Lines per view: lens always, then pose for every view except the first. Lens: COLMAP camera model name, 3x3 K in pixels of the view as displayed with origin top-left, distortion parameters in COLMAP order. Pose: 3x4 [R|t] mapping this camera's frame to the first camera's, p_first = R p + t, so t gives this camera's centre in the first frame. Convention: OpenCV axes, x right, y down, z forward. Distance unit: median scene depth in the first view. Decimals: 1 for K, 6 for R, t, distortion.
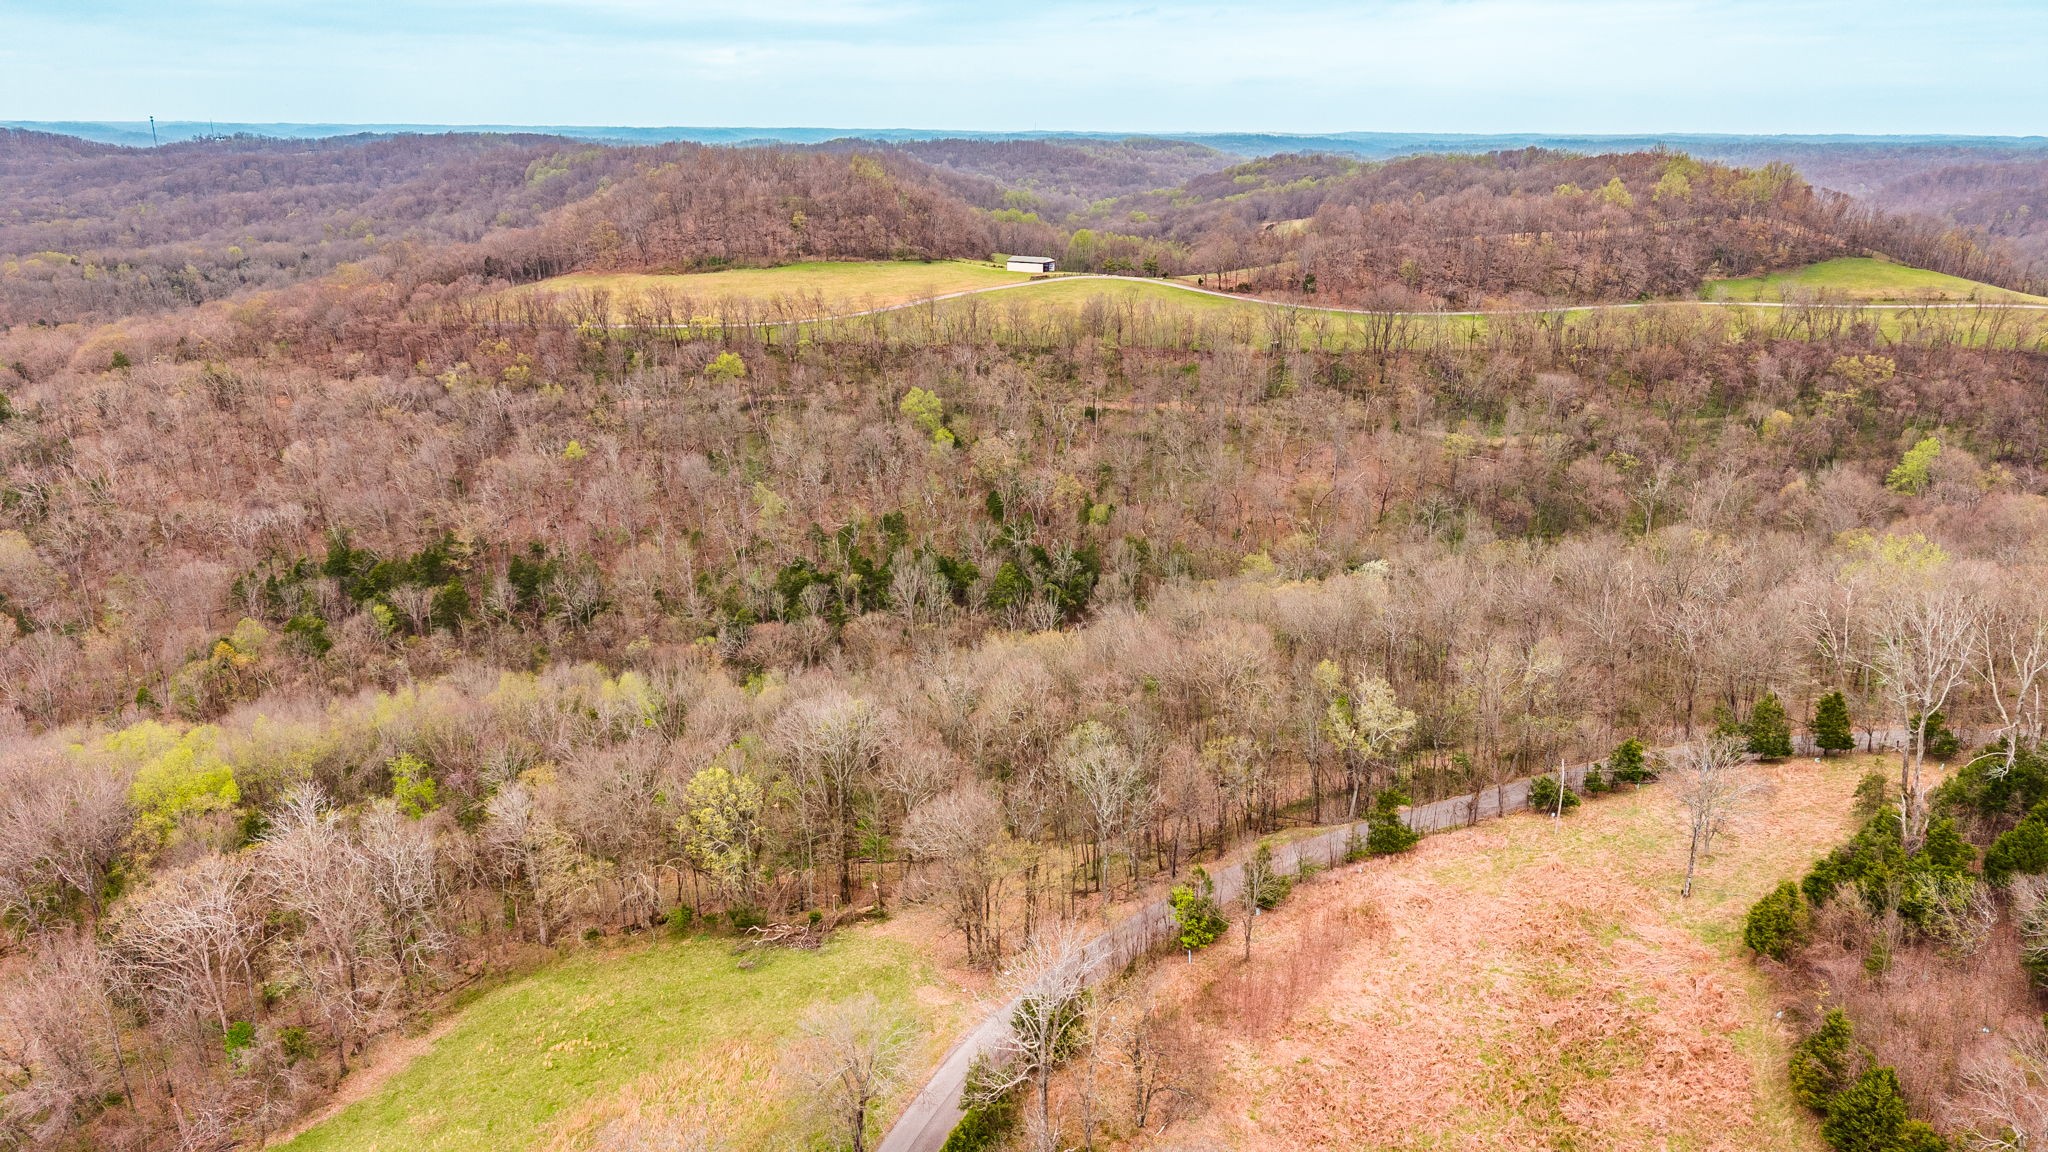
lens RADIAL K [[1366.1, 0, 1027.0], [0, 1366.1, 586.3], [0, 0, 1]] dist [0.043301, -0.048126]
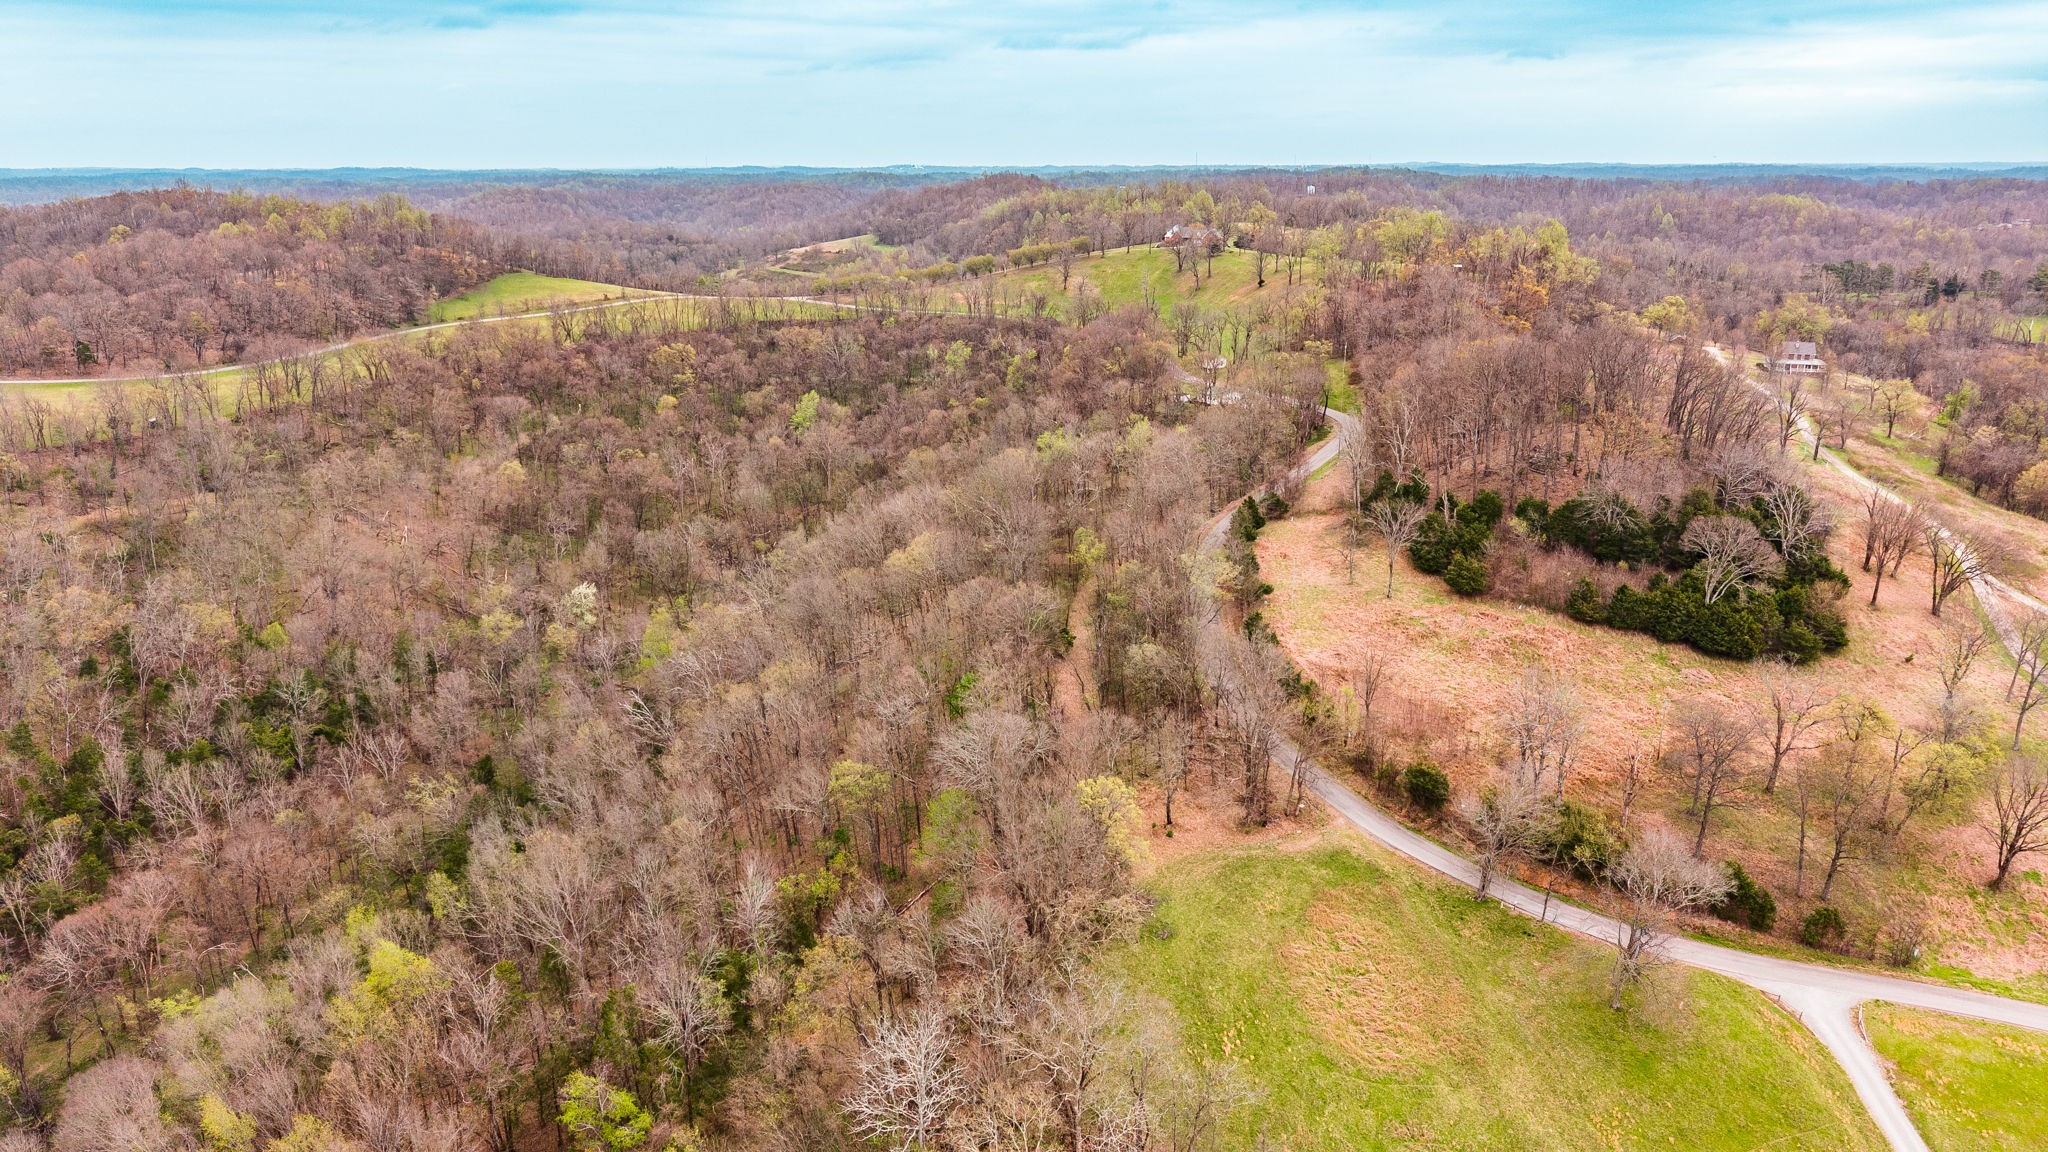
lens RADIAL K [[1366.1, 0, 1027.0], [0, 1366.1, 586.3], [0, 0, 1]] dist [0.043301, -0.048126]
pose [[0.403616, -0.279145, 0.871305, -0.314595], [0.298305, 0.940431, 0.163107, -0.053572], [-0.864932, 0.194082, 0.462843, 0.154072]]
